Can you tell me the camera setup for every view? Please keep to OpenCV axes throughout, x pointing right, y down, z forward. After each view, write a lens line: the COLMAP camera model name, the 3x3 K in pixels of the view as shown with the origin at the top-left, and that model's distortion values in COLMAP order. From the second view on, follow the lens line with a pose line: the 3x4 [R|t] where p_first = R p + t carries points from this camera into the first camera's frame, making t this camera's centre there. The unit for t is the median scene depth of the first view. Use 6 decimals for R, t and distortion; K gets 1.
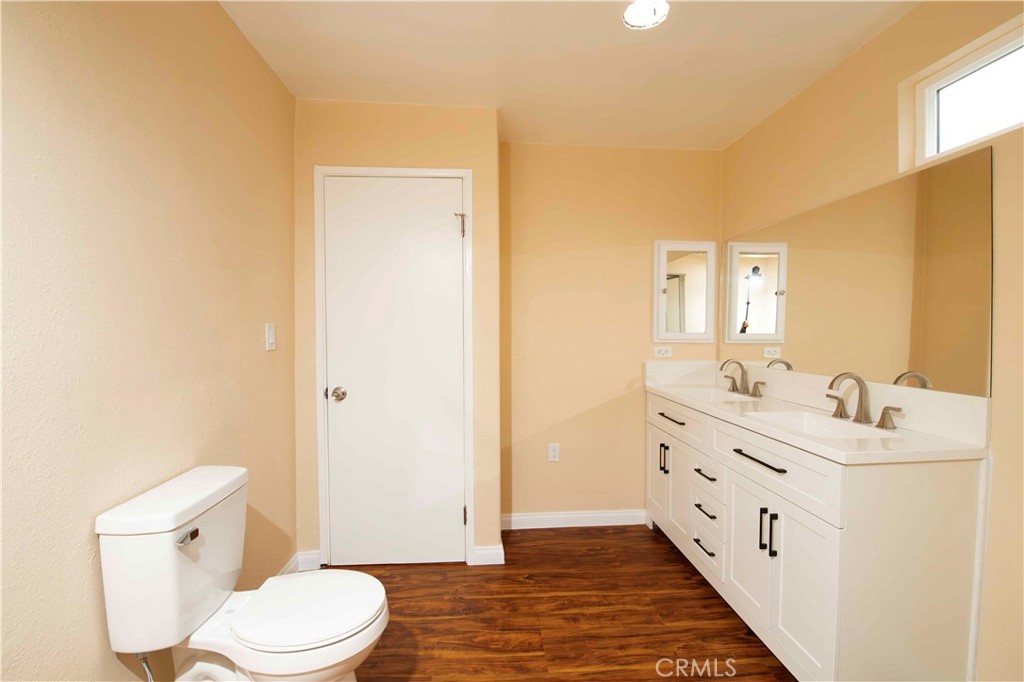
lens RADIAL K [[440.5, 0, 500.3], [0, 440.5, 338.9], [0, 0, 1]] dist [-0.023771, -0.001436]
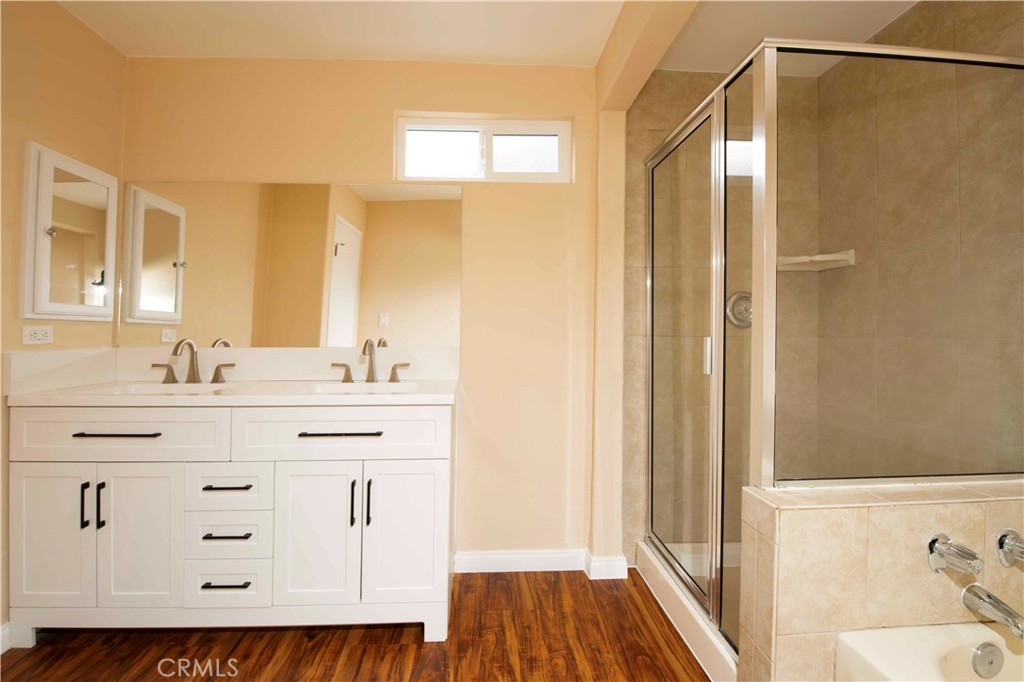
lens RADIAL K [[440.5, 0, 500.3], [0, 440.5, 338.9], [0, 0, 1]] dist [-0.023771, -0.001436]
pose [[-0.007236, -0.016591, 0.999836, -0.209659], [0.014478, 0.999756, 0.016695, 0.034643], [-0.999869, 0.014596, -0.006994, 0.400515]]
